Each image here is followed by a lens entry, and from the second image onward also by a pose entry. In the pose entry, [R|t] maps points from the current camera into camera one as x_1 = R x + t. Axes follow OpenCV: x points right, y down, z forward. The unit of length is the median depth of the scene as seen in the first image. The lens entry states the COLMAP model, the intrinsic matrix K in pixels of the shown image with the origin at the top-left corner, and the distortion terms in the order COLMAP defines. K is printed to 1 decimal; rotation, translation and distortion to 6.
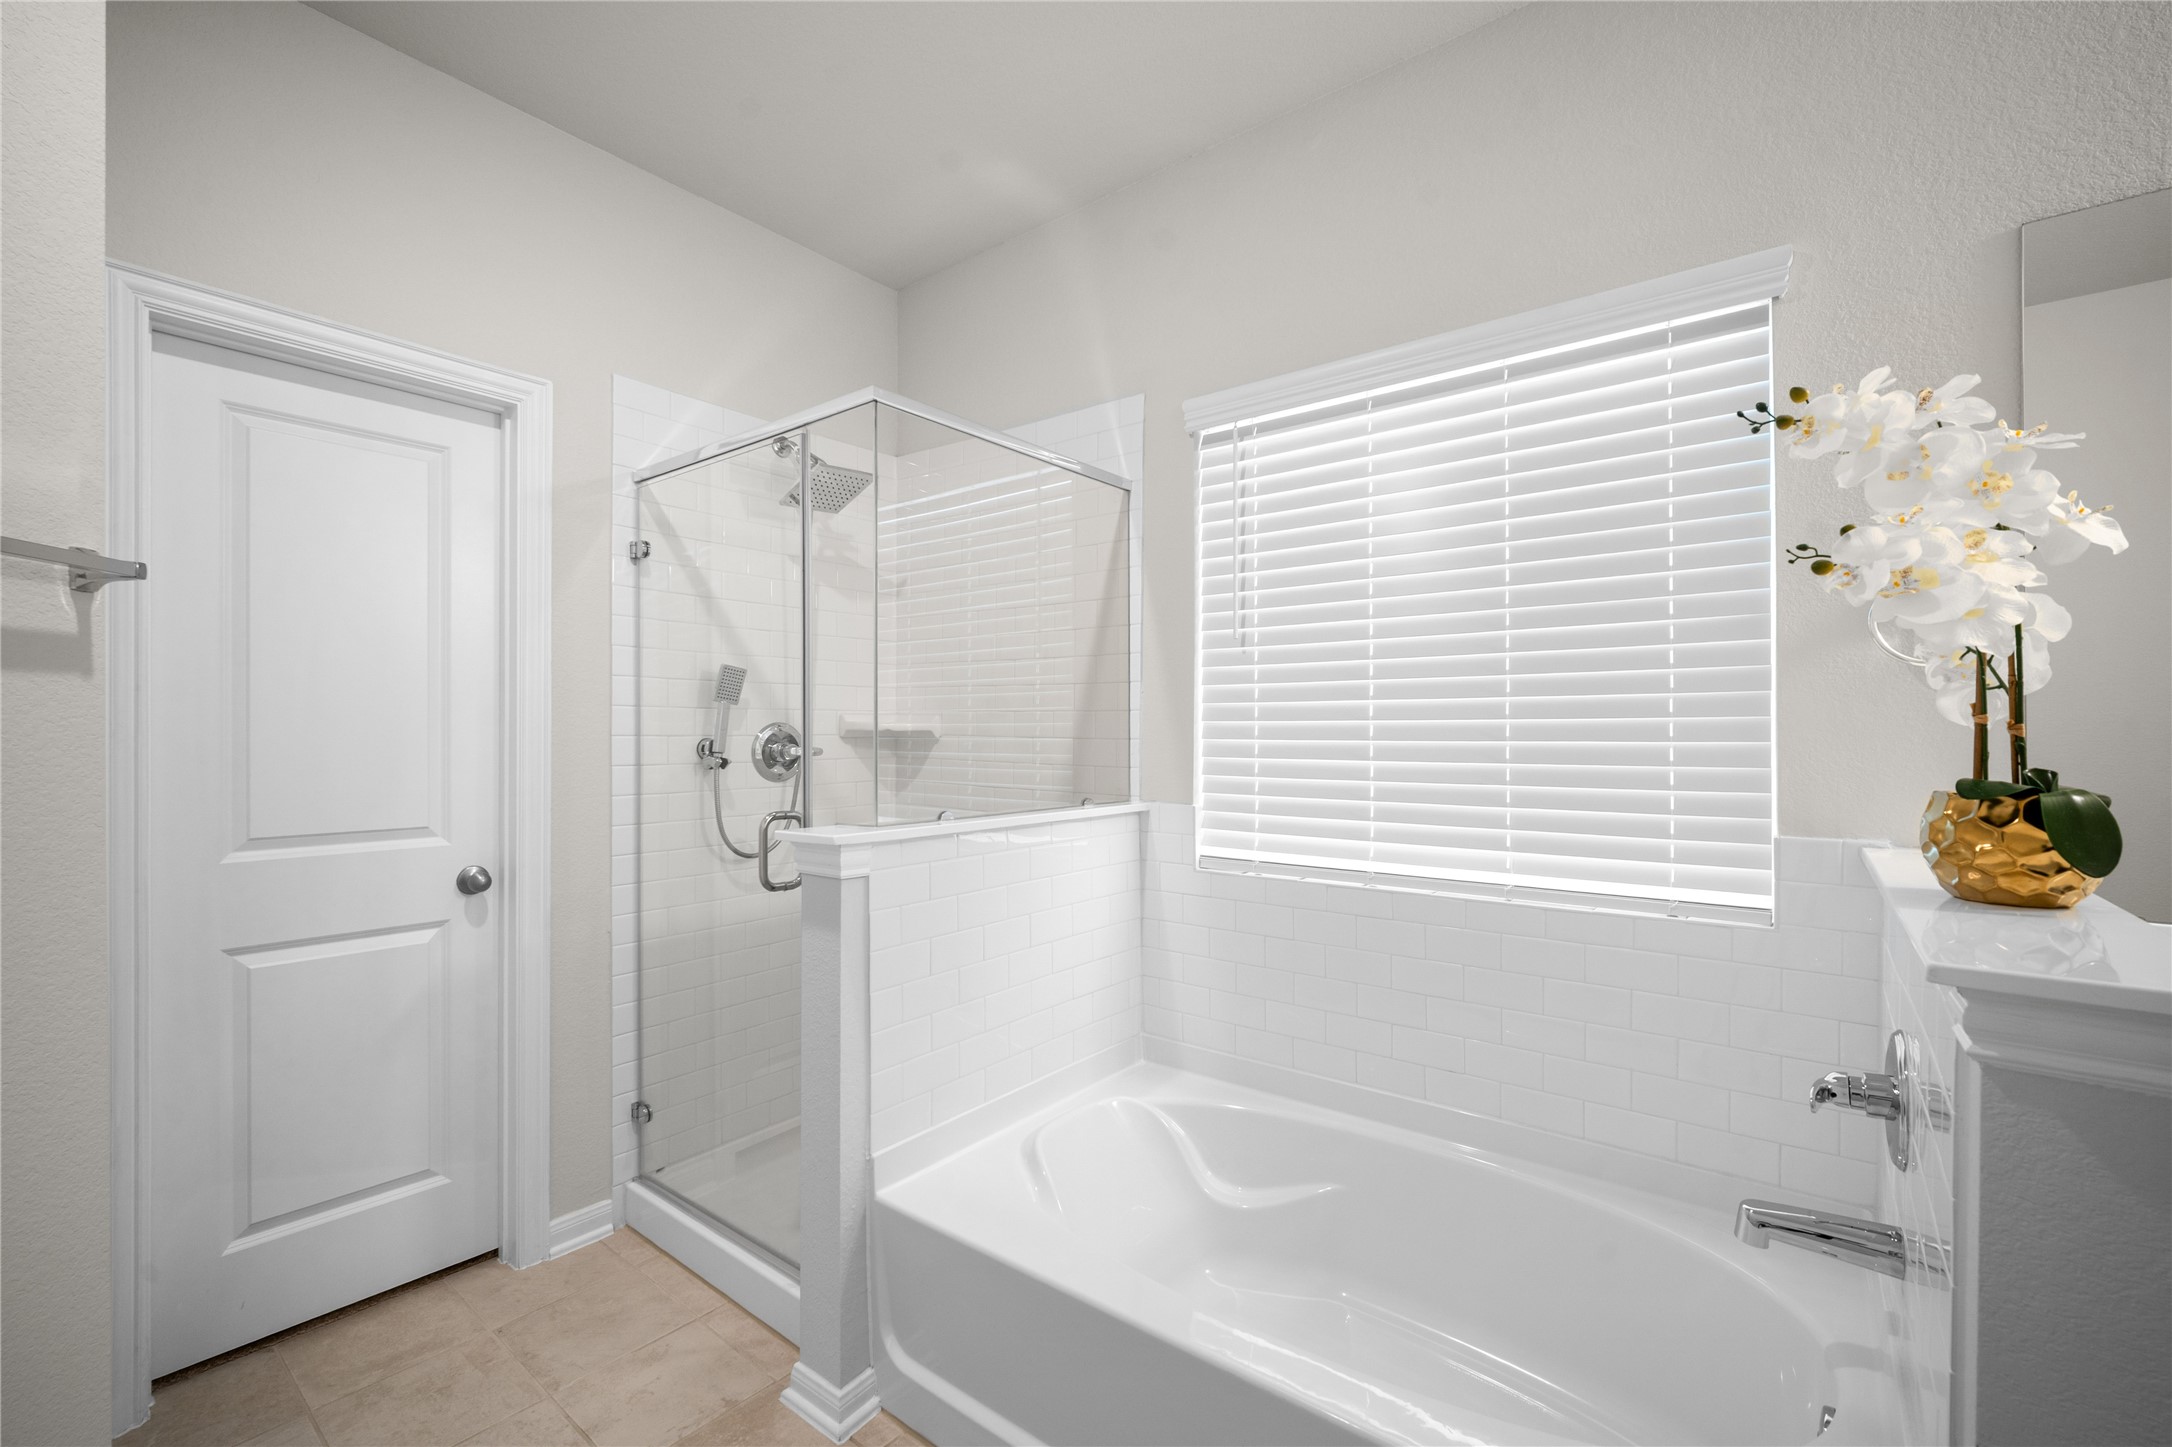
lens RADIAL K [[894.4, 0, 1073.7], [0, 894.4, 734.4], [0, 0, 1]] dist [-0.002586, 0.000261]
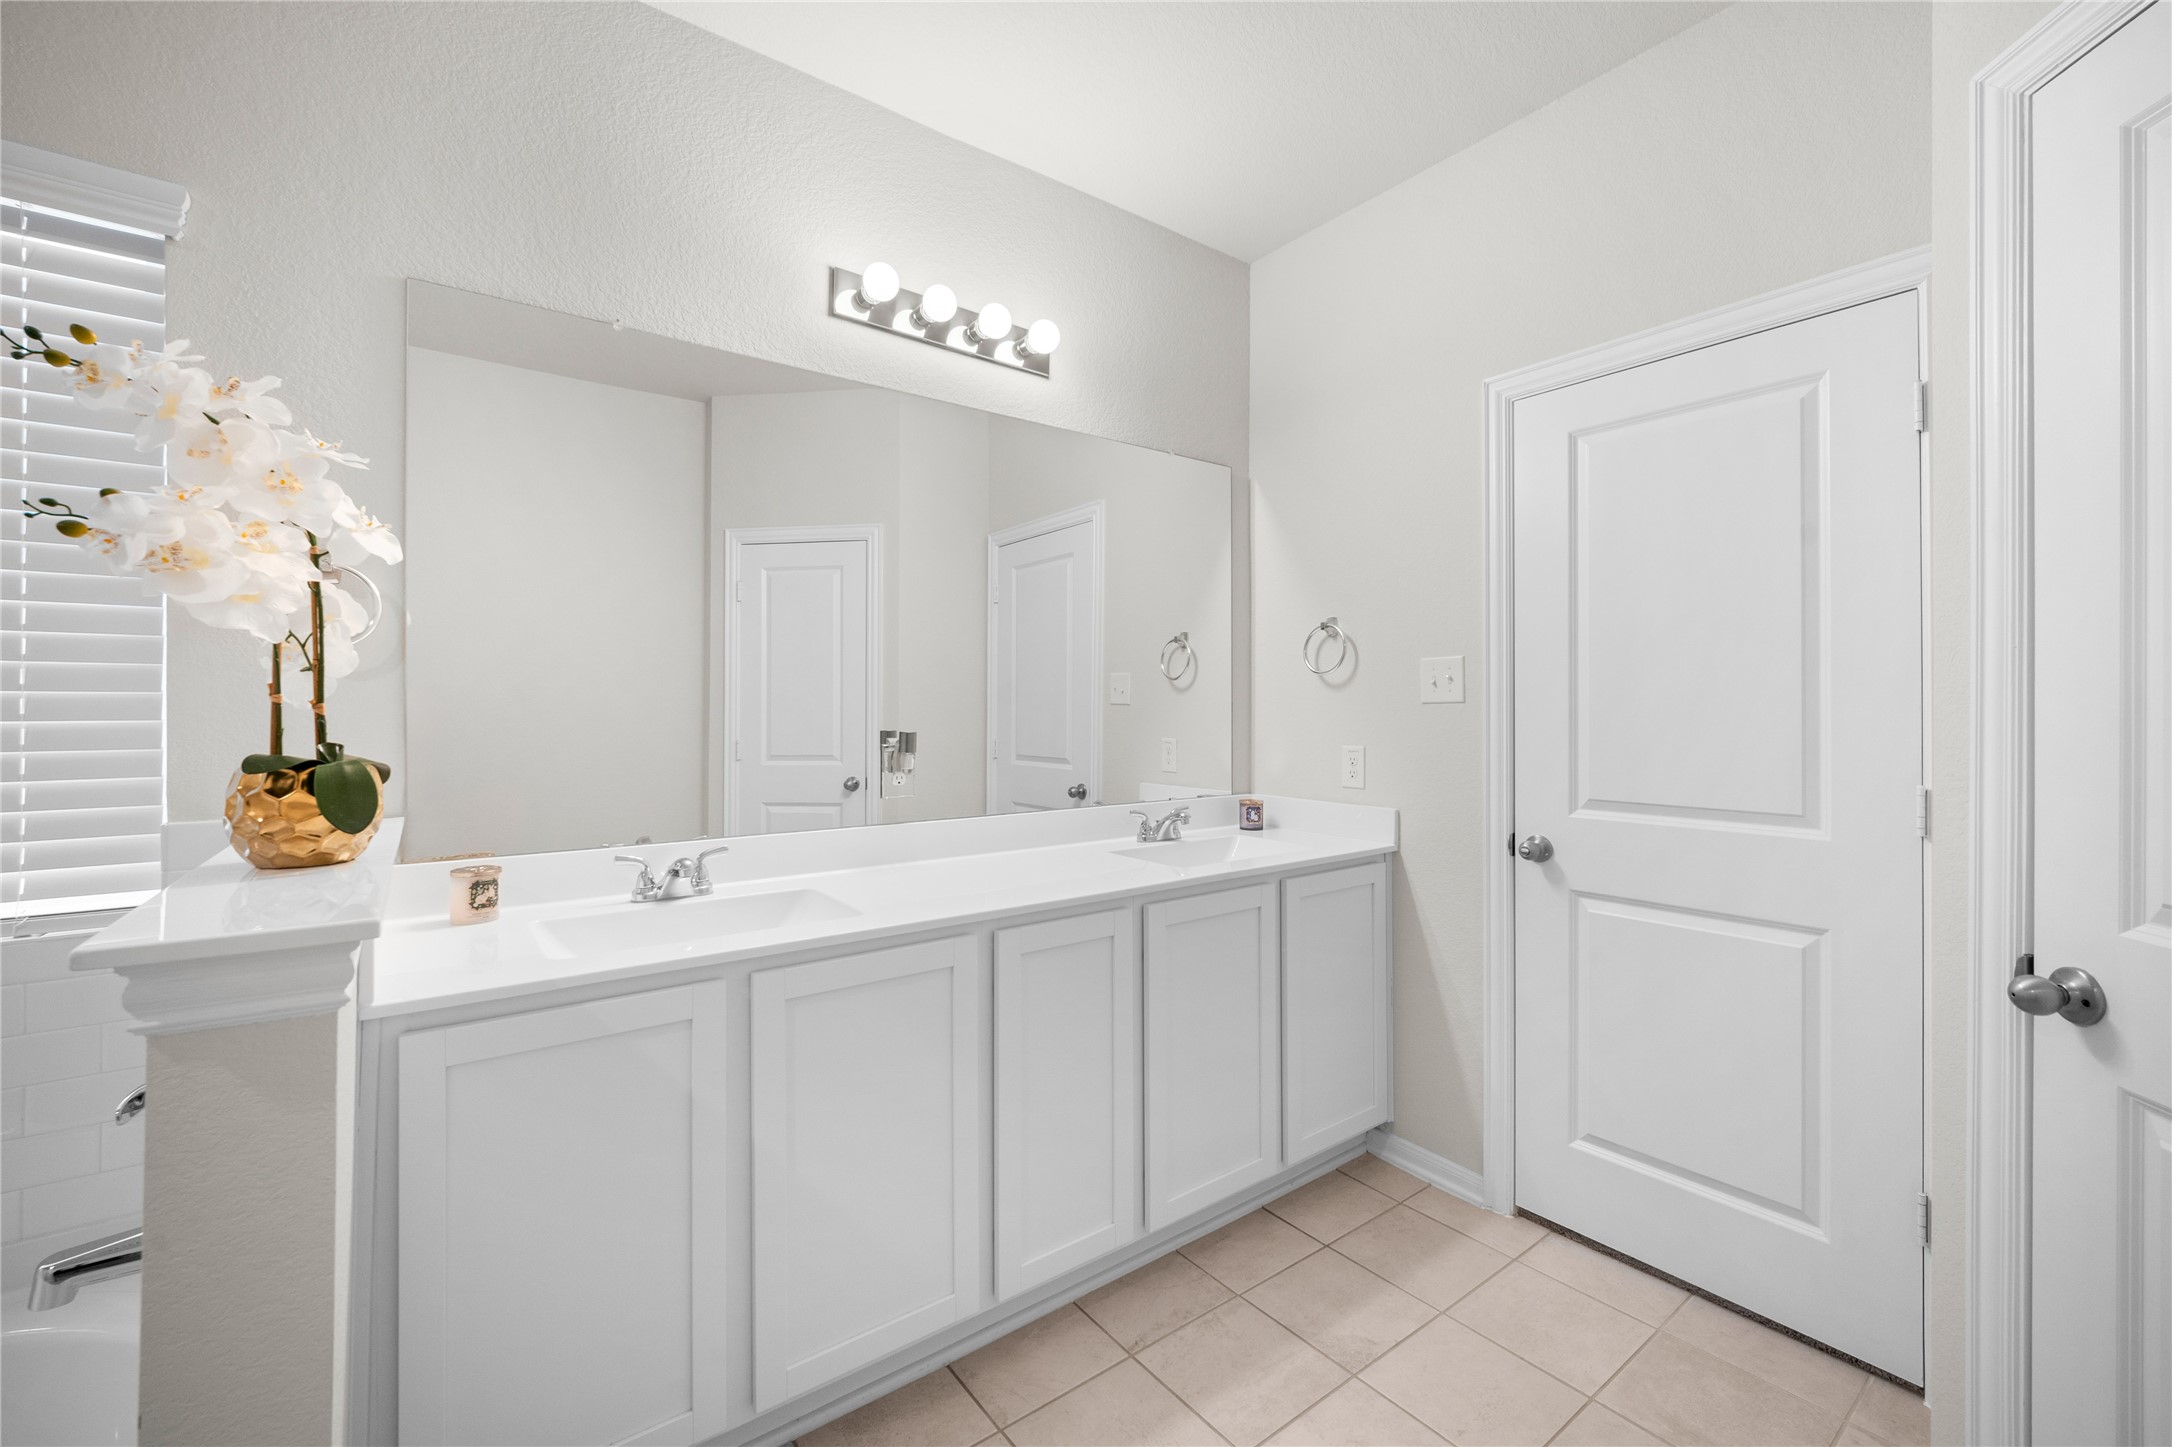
lens RADIAL K [[894.4, 0, 1081.0], [0, 894.4, 704.7], [0, 0, 1]] dist [-0.002586, 0.000261]
pose [[0.266646, 0.008545, 0.963757, 0.241831], [-0.001387, 0.999963, -0.008482, -0.001840], [-0.963794, 0.000925, 0.266648, -0.229489]]
